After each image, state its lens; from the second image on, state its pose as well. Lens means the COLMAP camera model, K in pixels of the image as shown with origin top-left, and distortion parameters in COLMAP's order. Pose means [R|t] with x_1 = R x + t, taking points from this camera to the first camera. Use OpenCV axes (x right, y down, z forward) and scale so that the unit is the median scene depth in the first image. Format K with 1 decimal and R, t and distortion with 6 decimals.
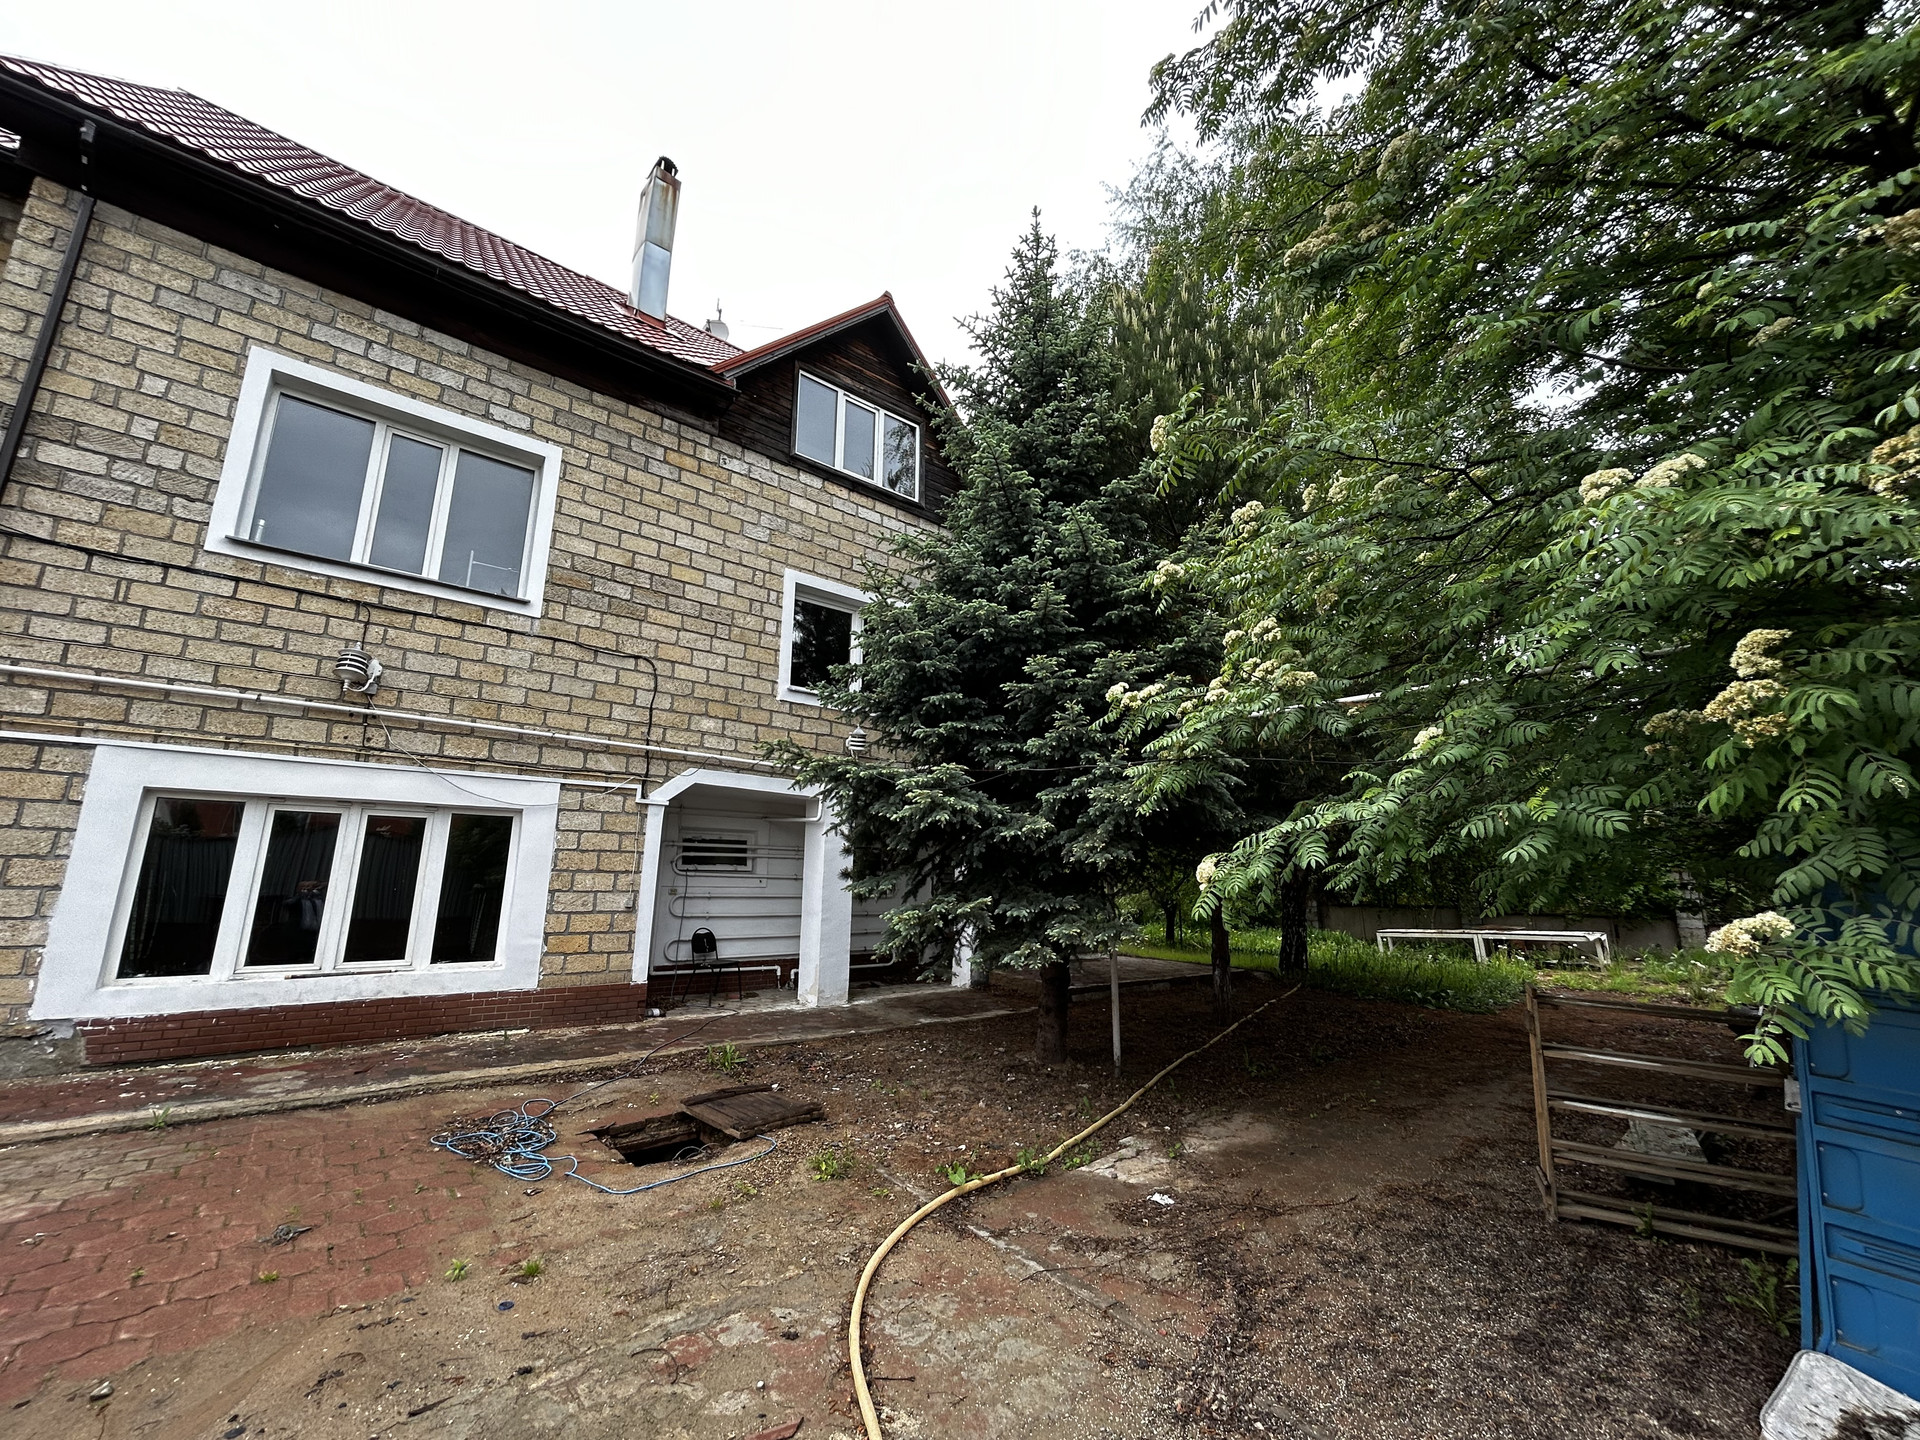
lens RADIAL K [[771.8, 0, 958.3], [0, 771.8, 717.5], [0, 0, 1]] dist [-0.000265, 0.000915]
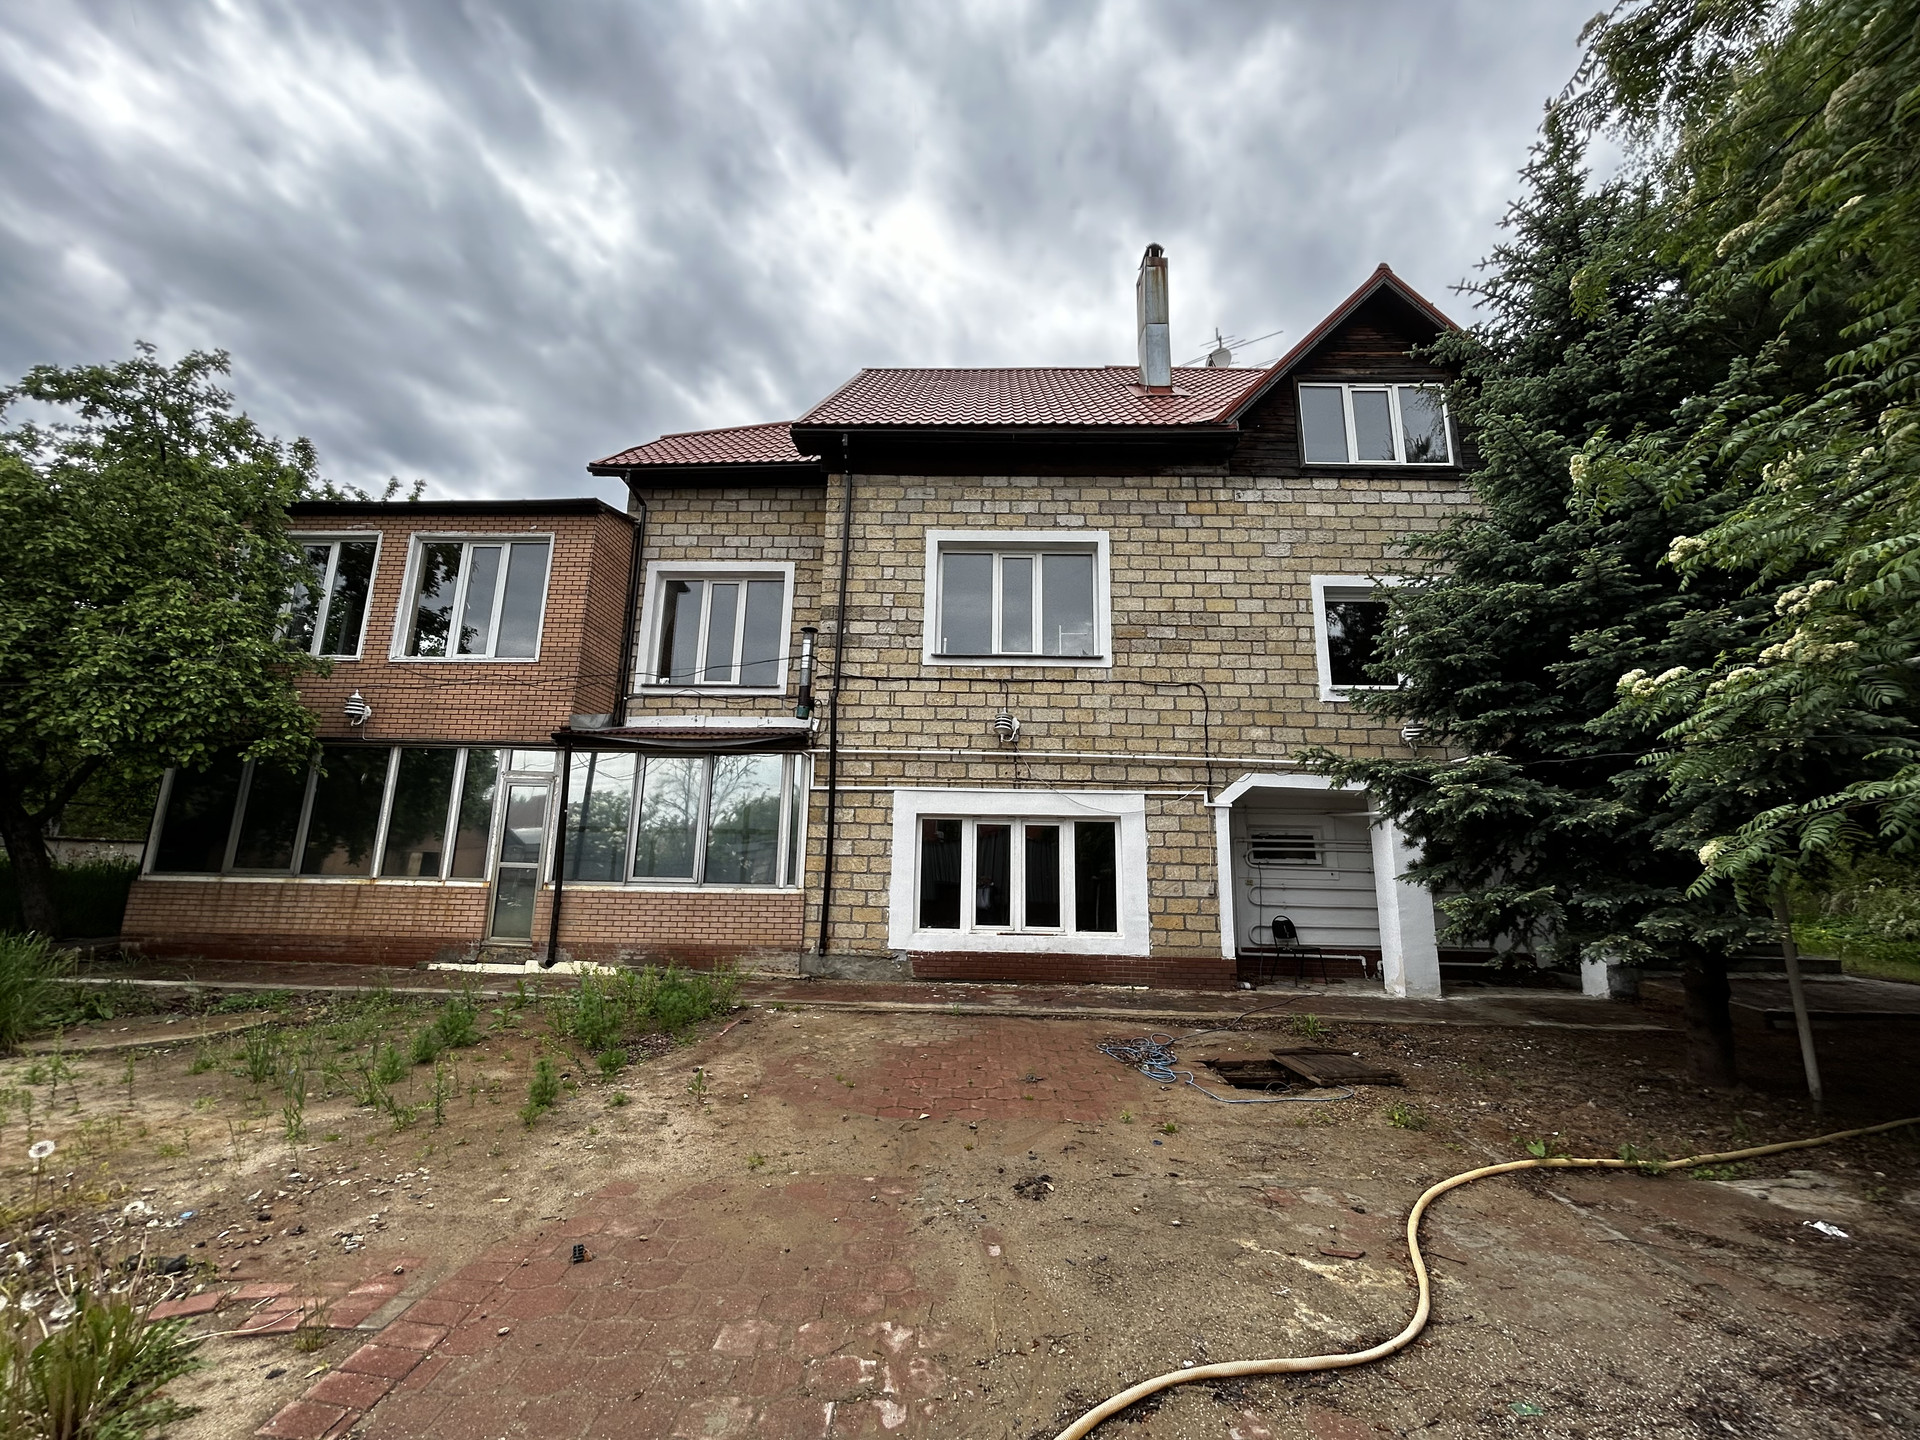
lens RADIAL K [[771.8, 0, 958.3], [0, 771.8, 717.5], [0, 0, 1]] dist [-0.000265, 0.000915]
pose [[0.754057, -0.126412, -0.644529, 0.105629], [0.129458, 0.990659, -0.042842, -0.030920], [0.643924, -0.051134, 0.763379, -0.190906]]
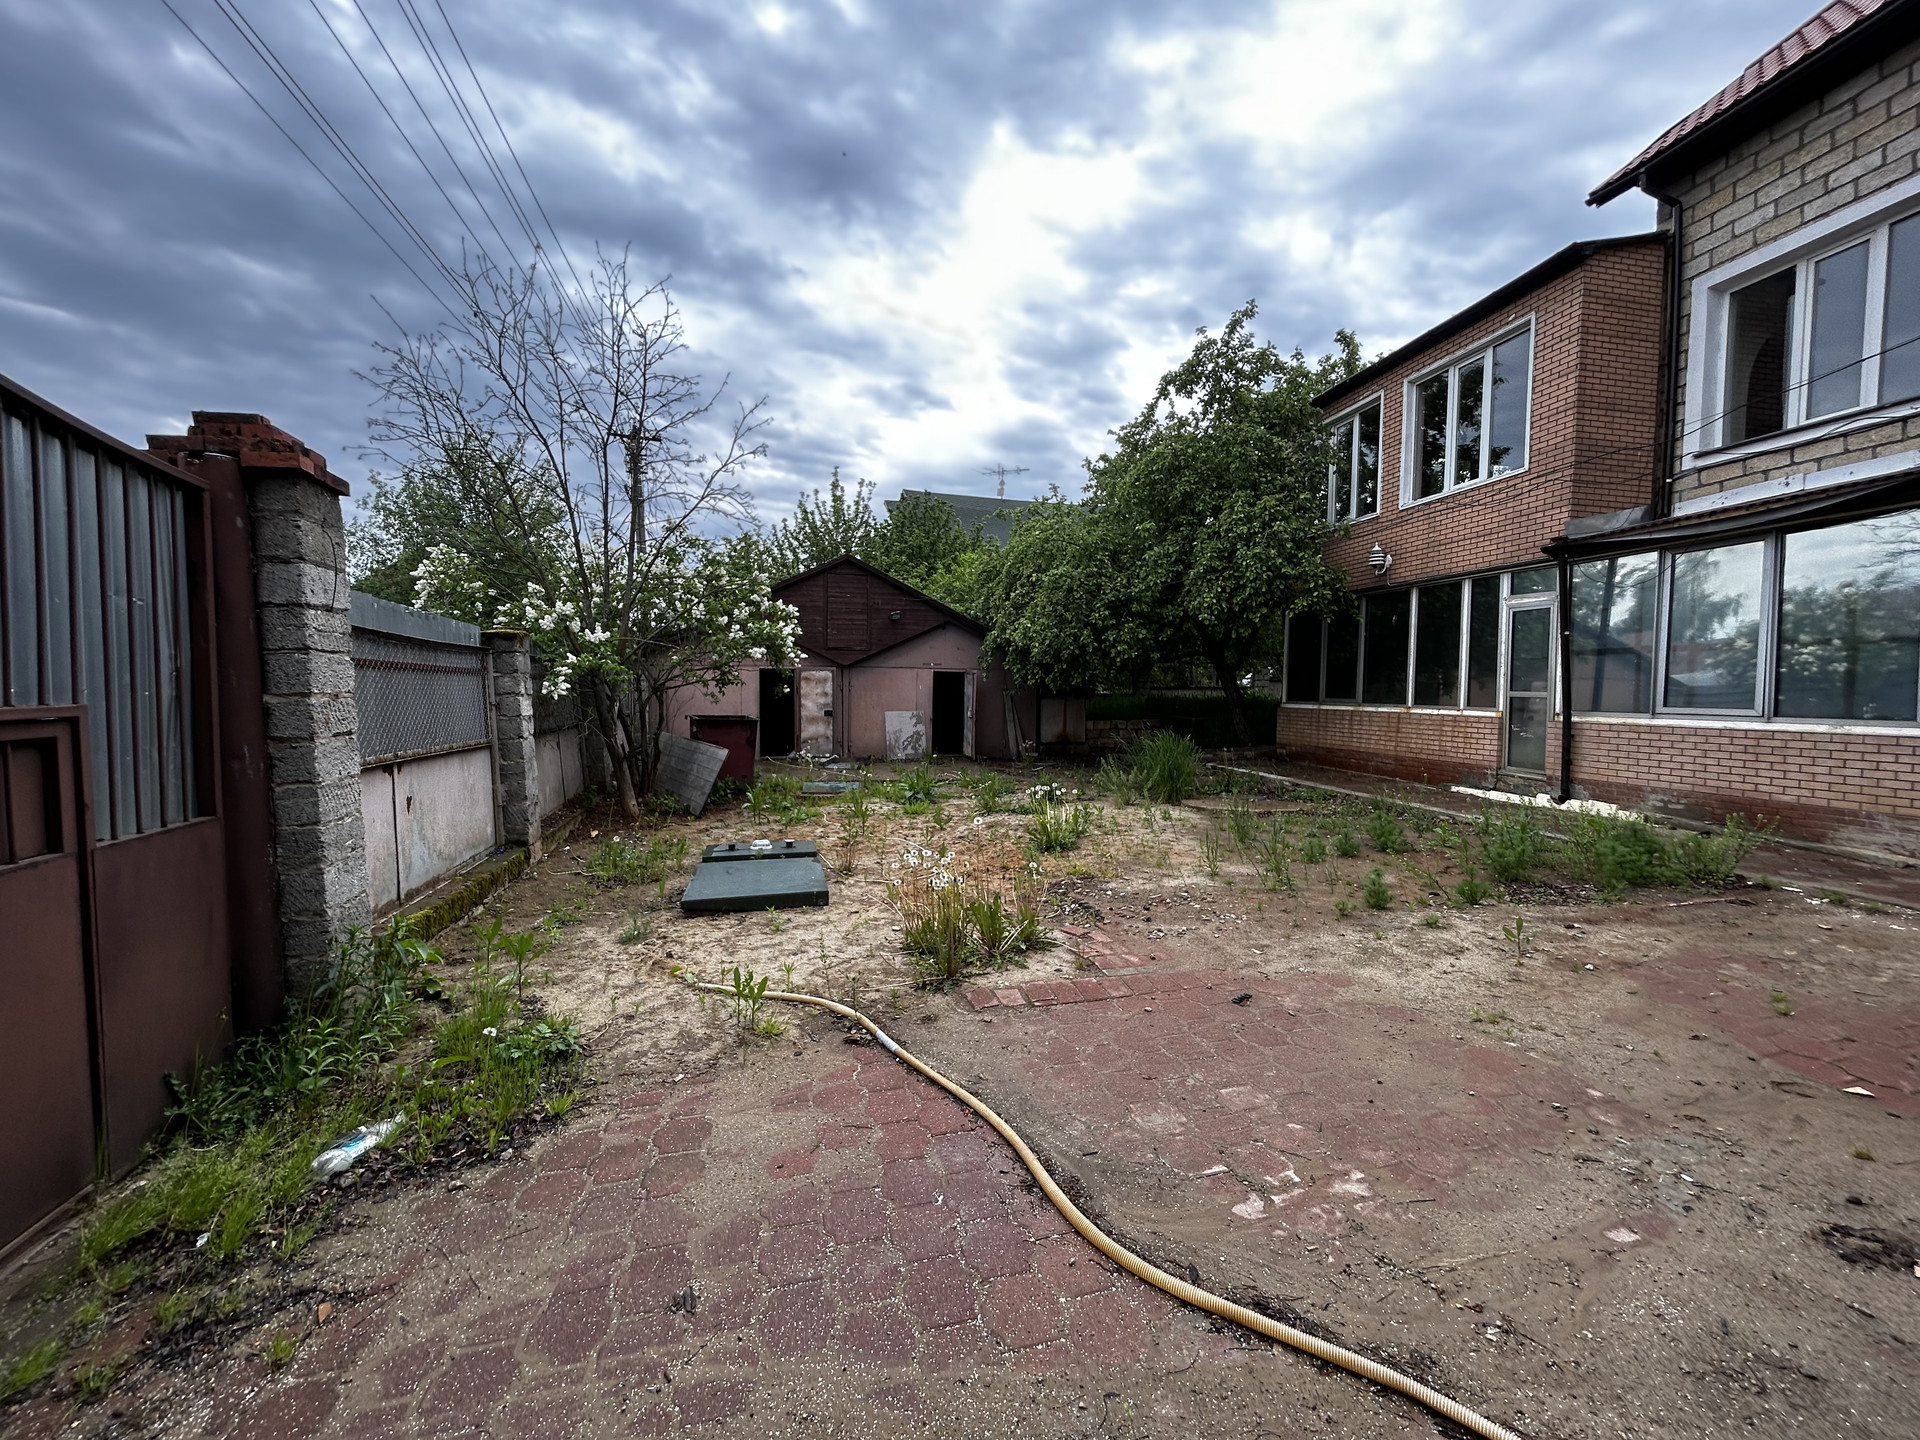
lens RADIAL K [[771.8, 0, 958.3], [0, 771.8, 717.5], [0, 0, 1]] dist [-0.000265, 0.000915]
pose [[-0.479267, 0.014754, -0.877545, 0.199785], [0.168218, 0.982866, -0.075347, 0.058983], [0.861398, -0.183730, -0.473537, 0.185465]]
